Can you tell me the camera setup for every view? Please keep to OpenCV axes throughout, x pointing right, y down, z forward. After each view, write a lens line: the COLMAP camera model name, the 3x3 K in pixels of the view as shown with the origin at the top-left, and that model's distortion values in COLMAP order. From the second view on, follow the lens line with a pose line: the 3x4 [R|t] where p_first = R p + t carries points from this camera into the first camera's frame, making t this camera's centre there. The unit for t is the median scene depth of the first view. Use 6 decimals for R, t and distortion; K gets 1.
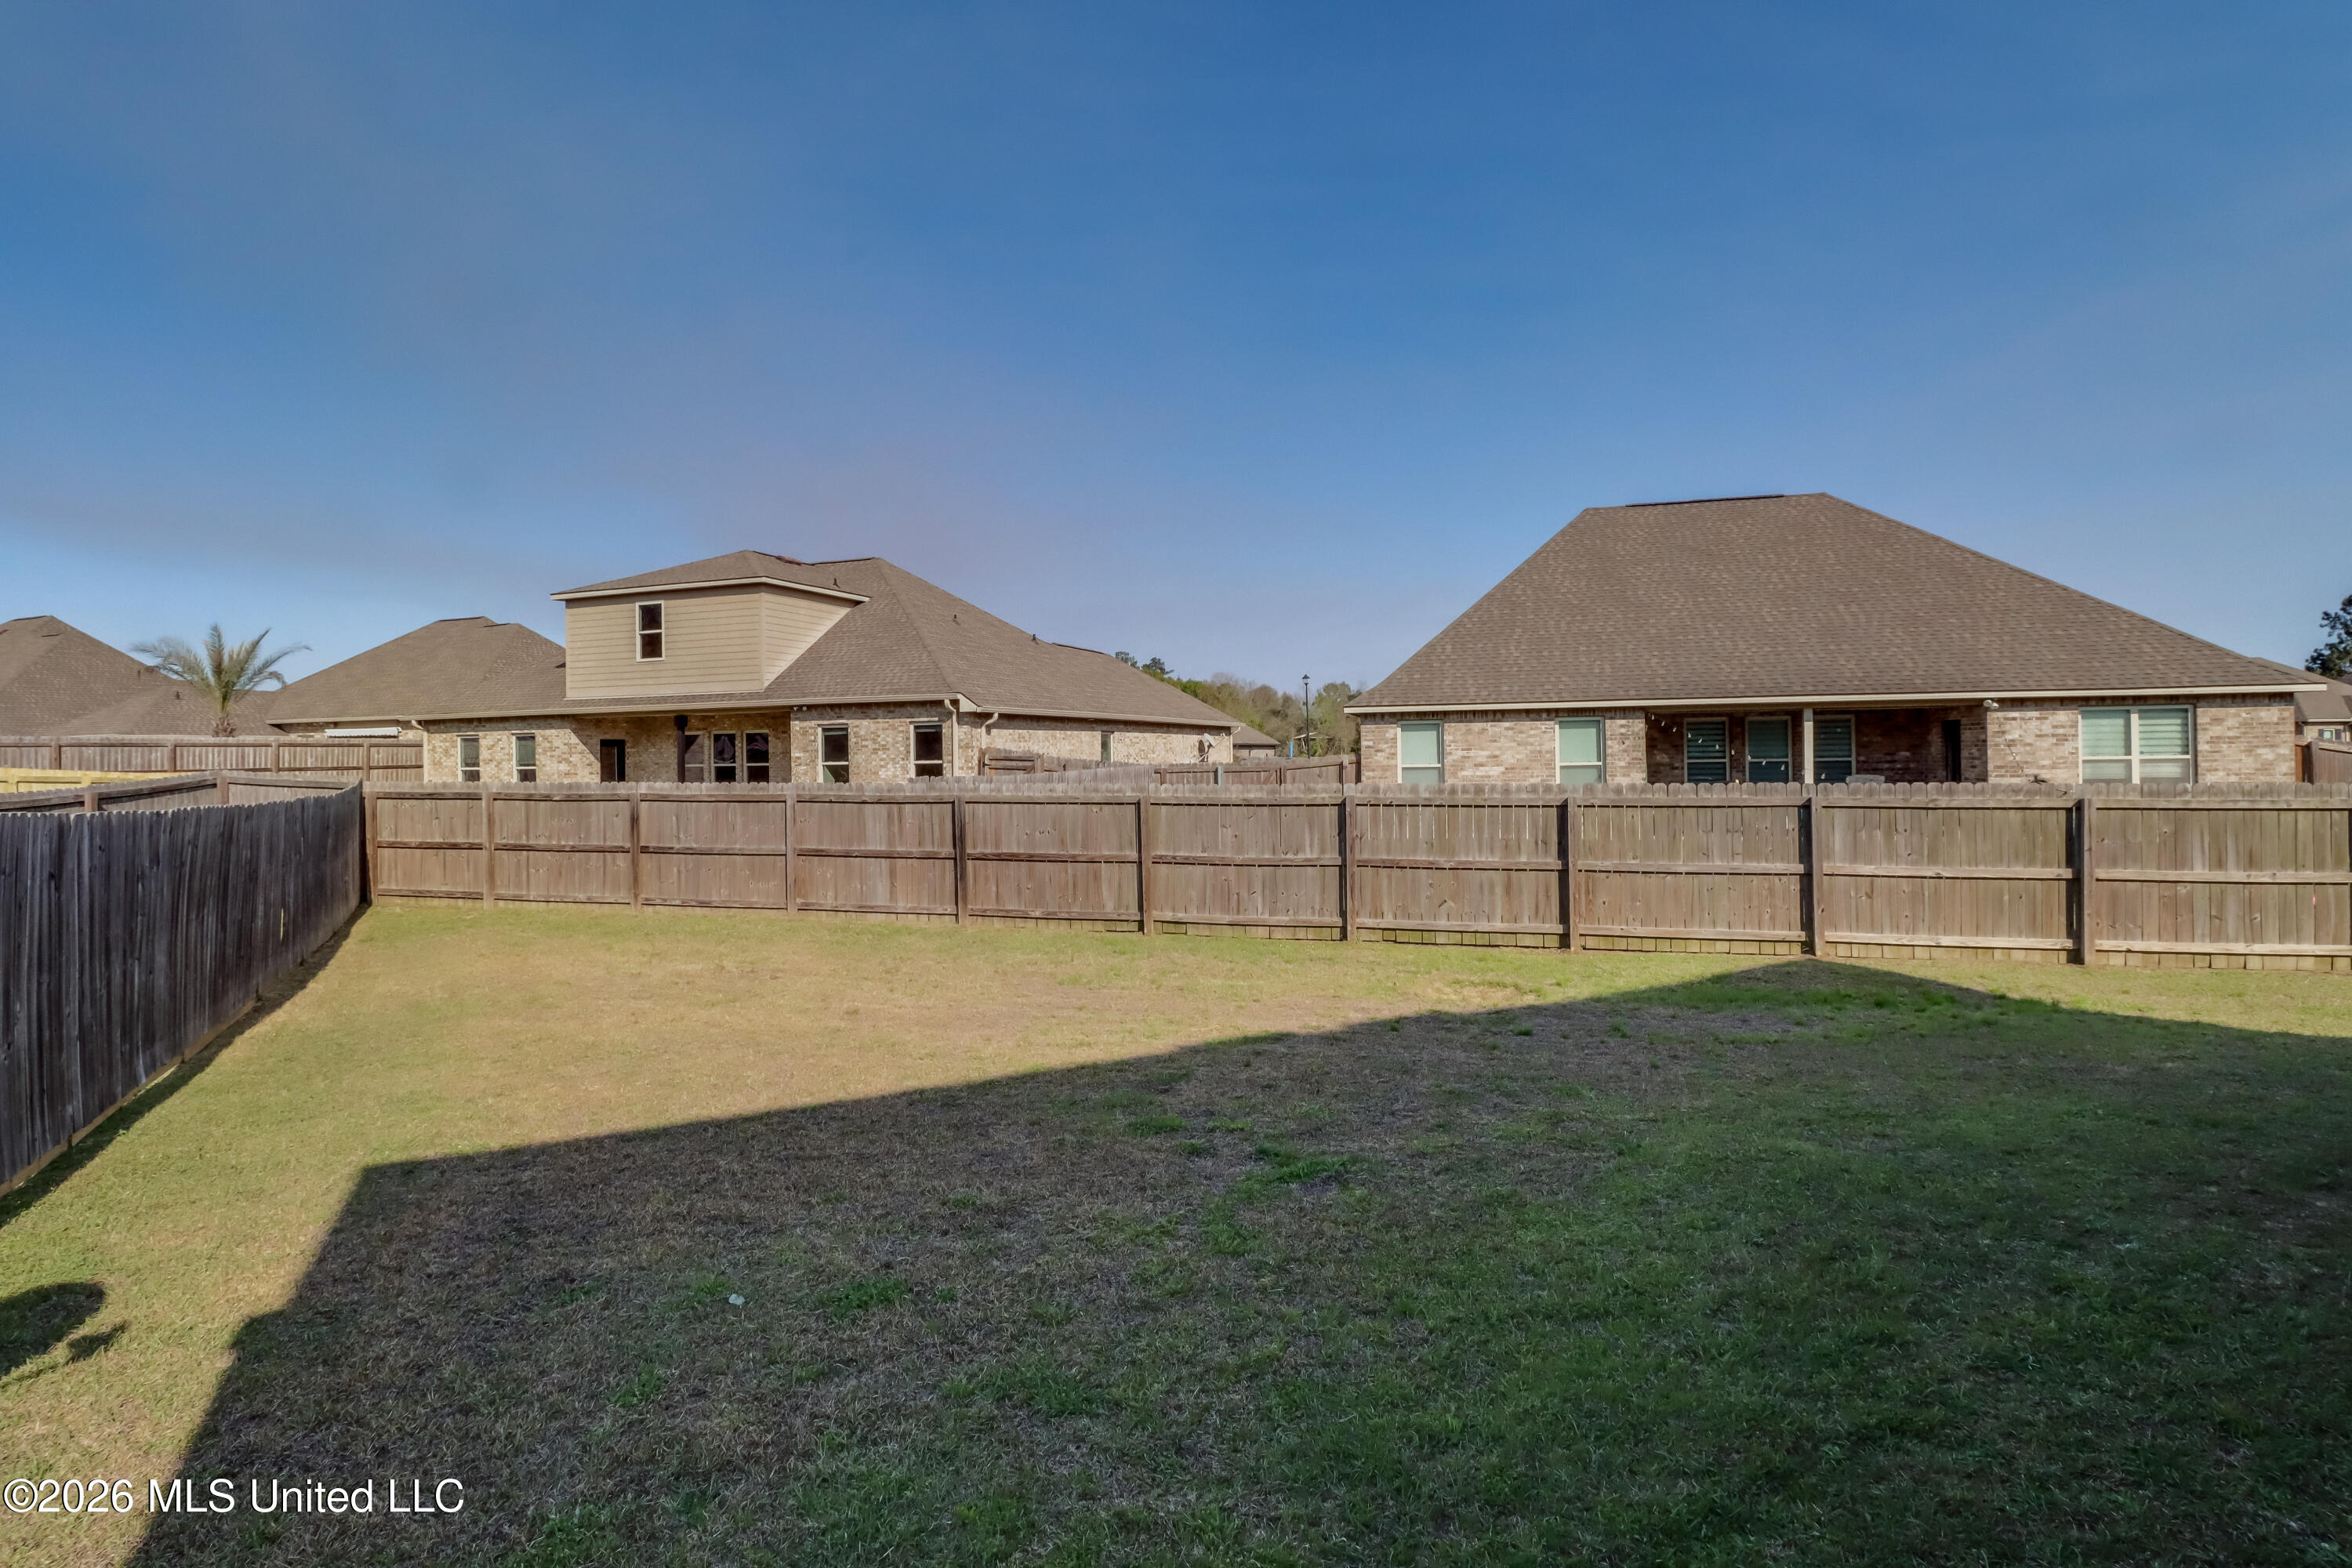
lens RADIAL K [[1137.1, 0, 1179.8], [0, 1137.1, 768.1], [0, 0, 1]] dist [0.008760, -0.000762]
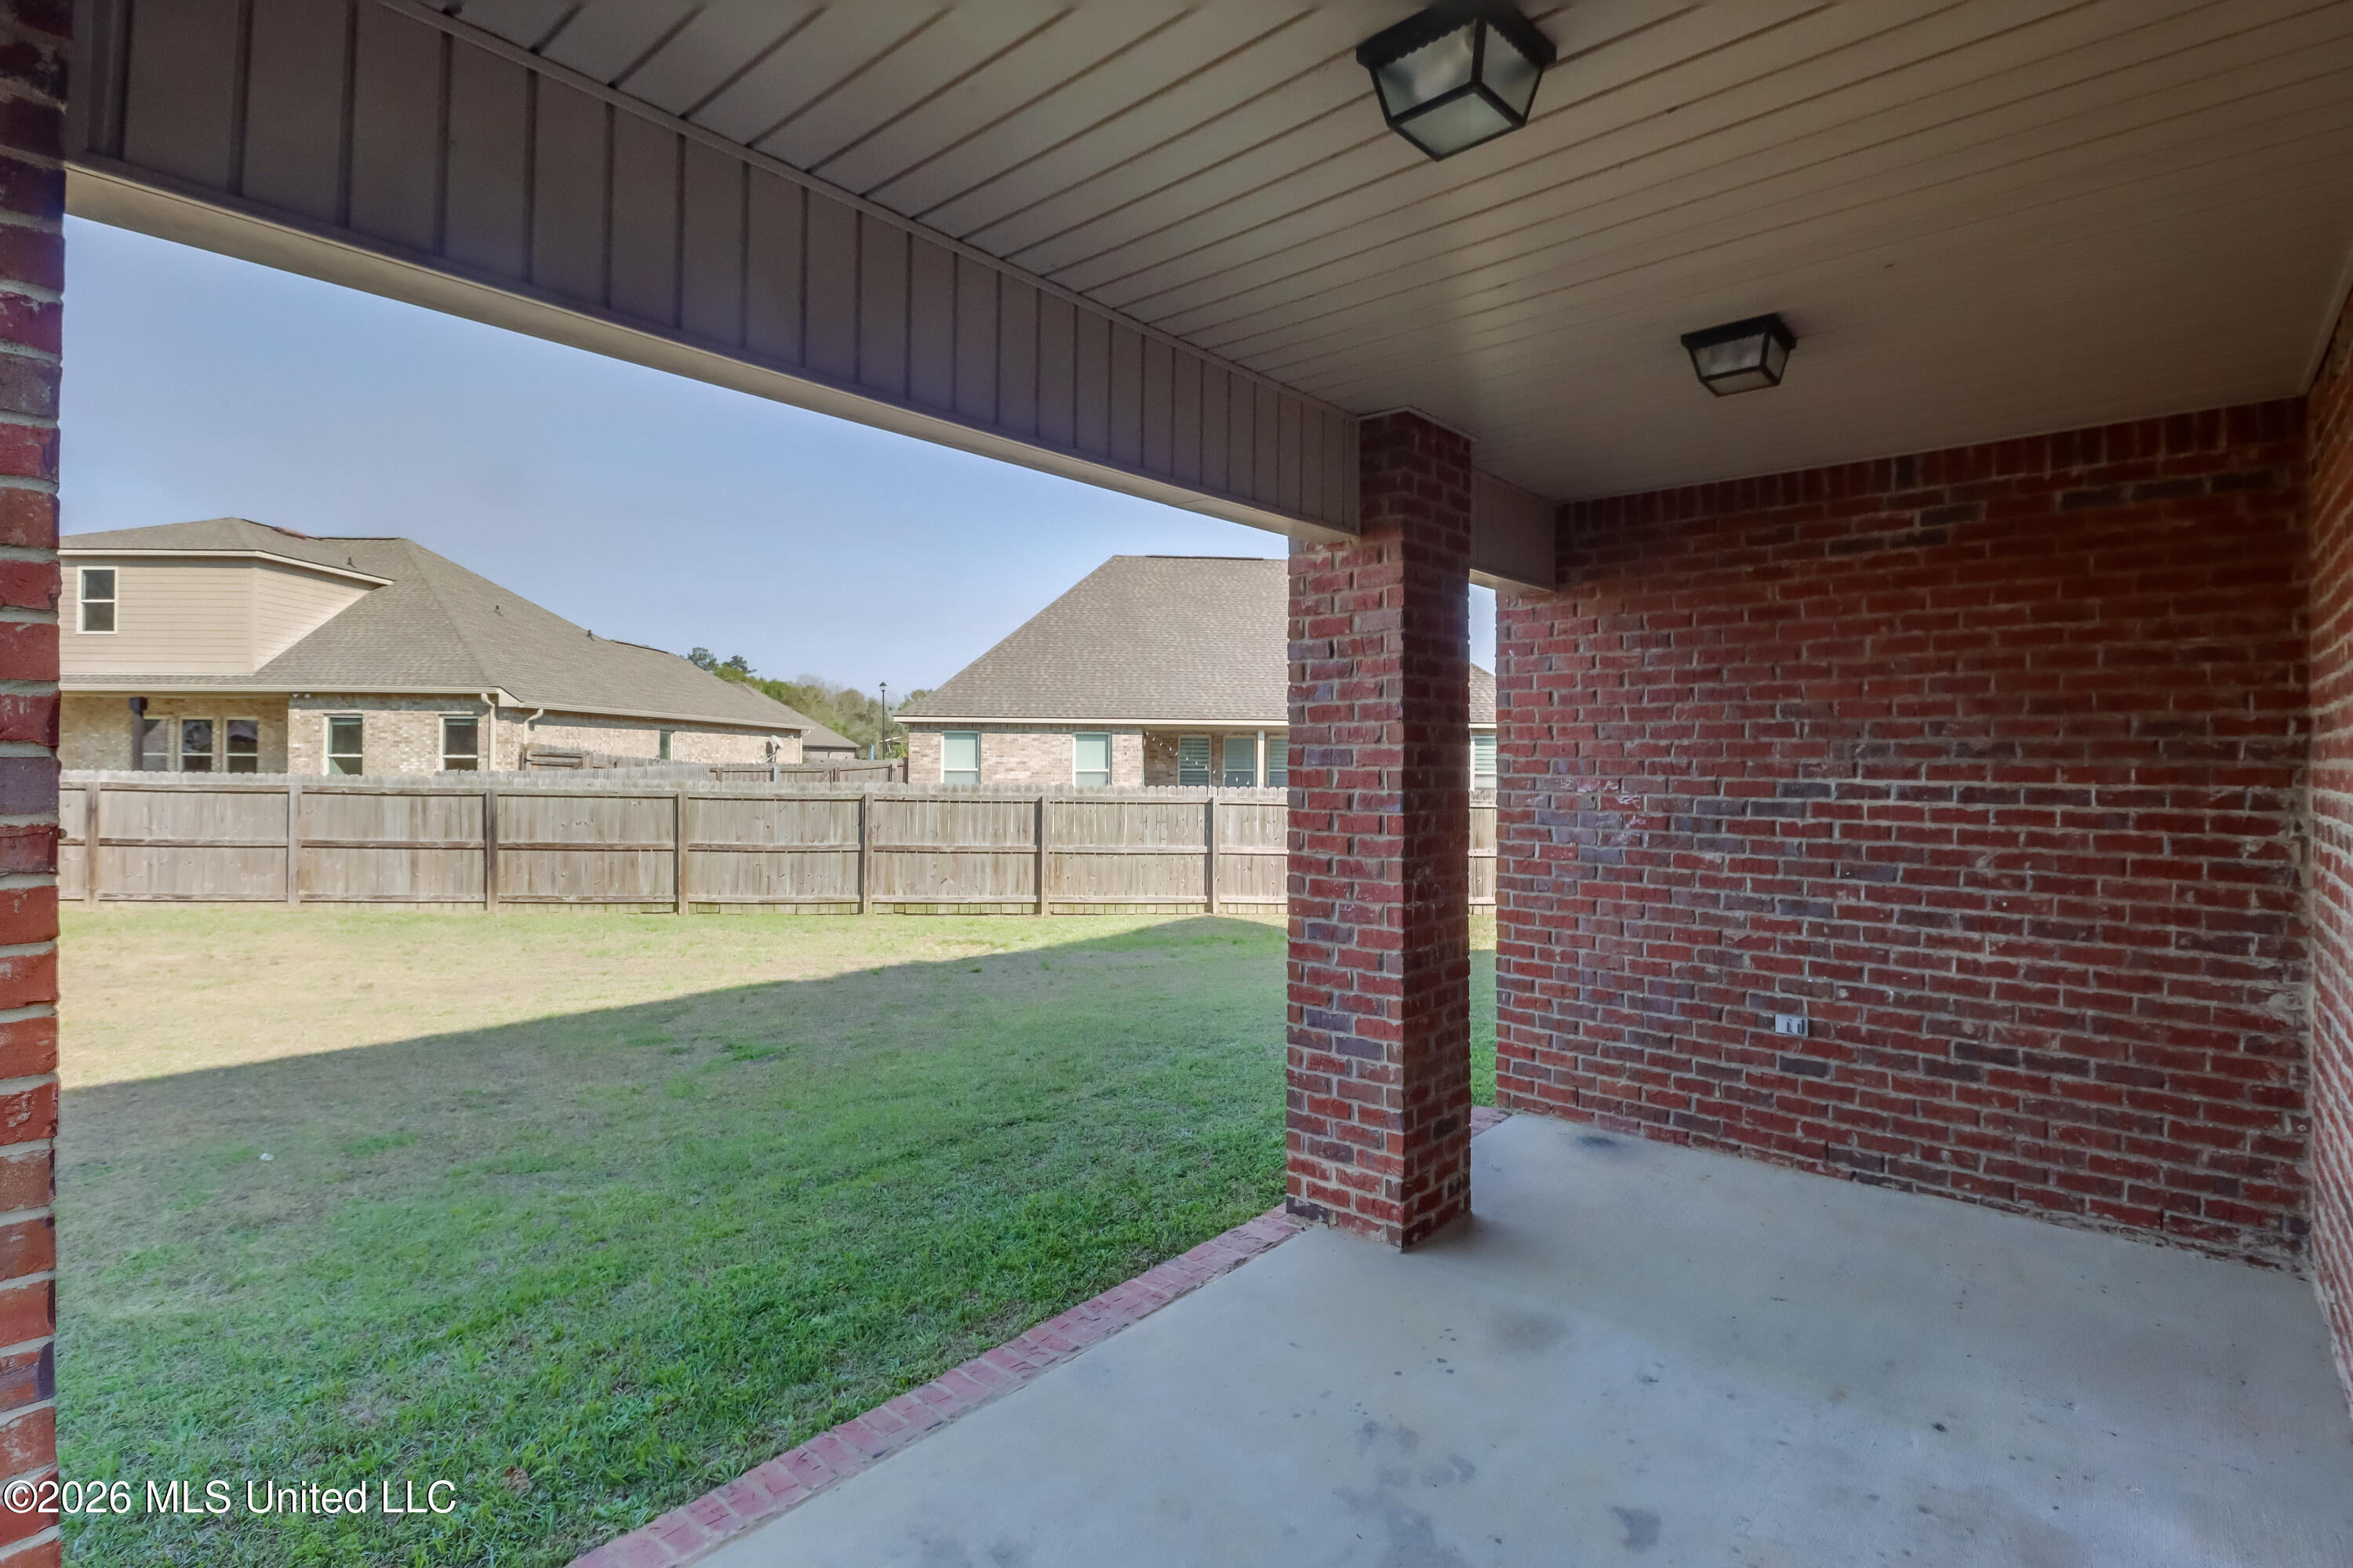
lens RADIAL K [[1116.2, 0, 1180.0], [0, 1116.2, 762.1], [0, 0, 1]] dist [0.025770, -0.015121]
pose [[0.939812, 0.021394, 0.341023, 0.045682], [-0.018062, 0.999753, -0.012945, 0.001400], [-0.341215, 0.006006, 0.939966, -0.179784]]
